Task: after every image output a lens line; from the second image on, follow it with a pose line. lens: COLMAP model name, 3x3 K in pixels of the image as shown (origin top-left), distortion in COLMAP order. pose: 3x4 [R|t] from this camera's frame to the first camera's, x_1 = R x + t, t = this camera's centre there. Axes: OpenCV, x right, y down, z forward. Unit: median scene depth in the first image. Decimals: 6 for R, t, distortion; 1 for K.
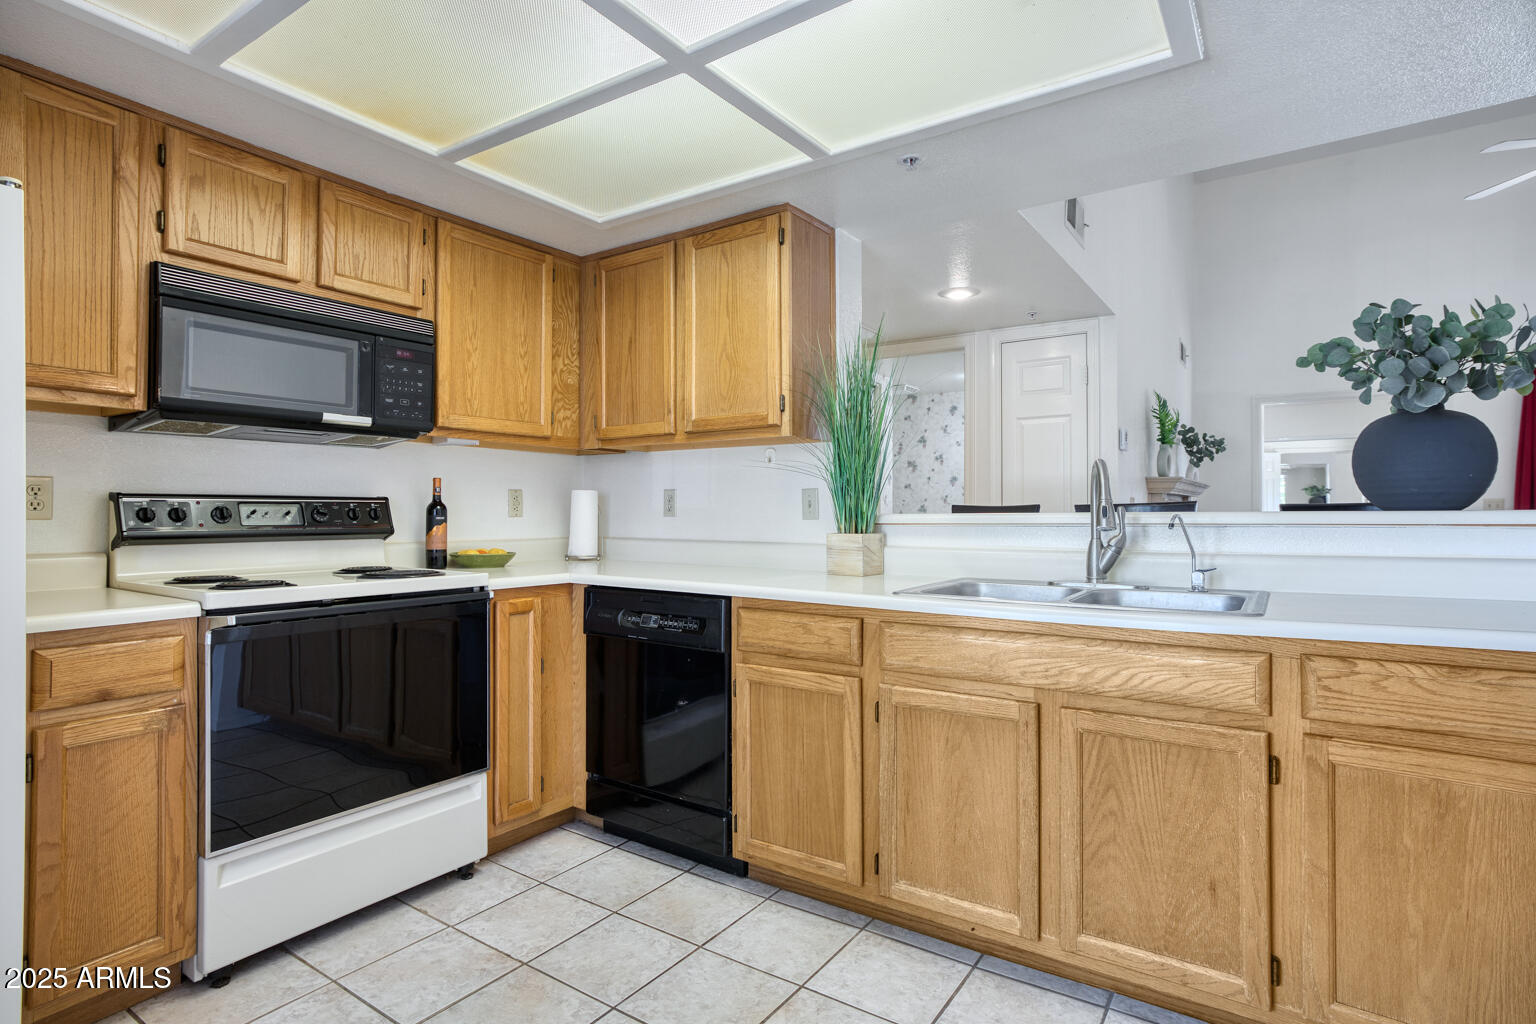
lens RADIAL K [[788.5, 0, 770.8], [0, 788.5, 506.8], [0, 0, 1]] dist [-0.004520, 0.002149]
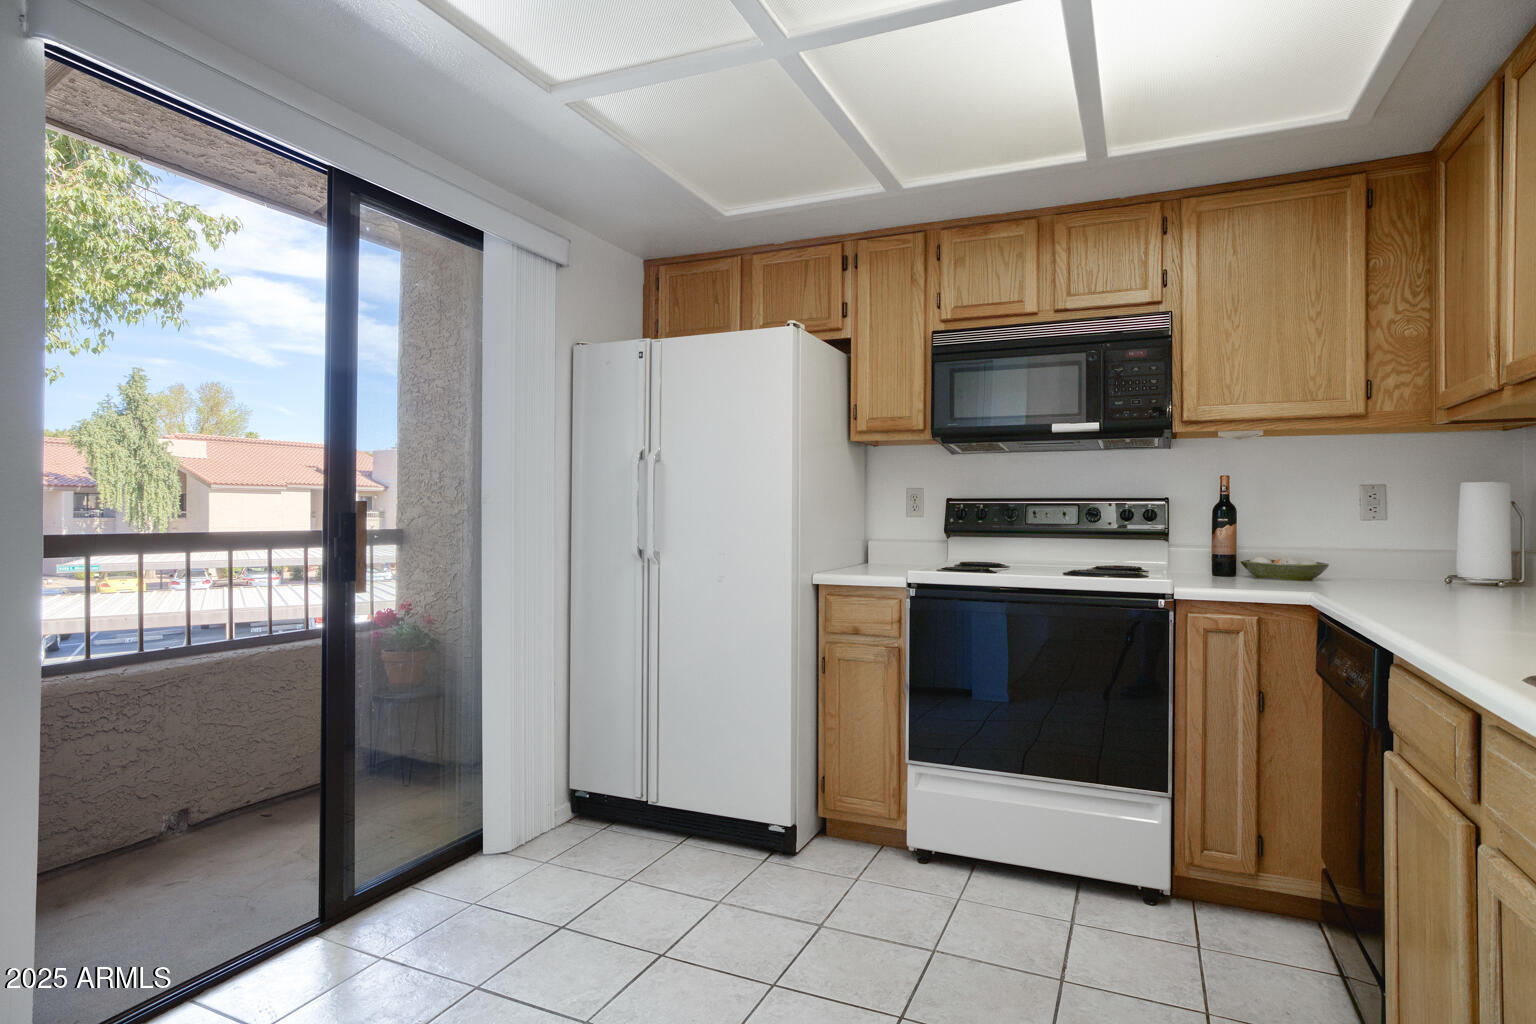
lens RADIAL K [[827.6, 0, 773.1], [0, 827.6, 508.1], [0, 0, 1]] dist [-0.006141, -0.000398]
pose [[0.179456, -0.002668, -0.983762, 0.497667], [0.002602, 0.999994, -0.002237, 0.001903], [0.983763, -0.002158, 0.179462, 0.379021]]
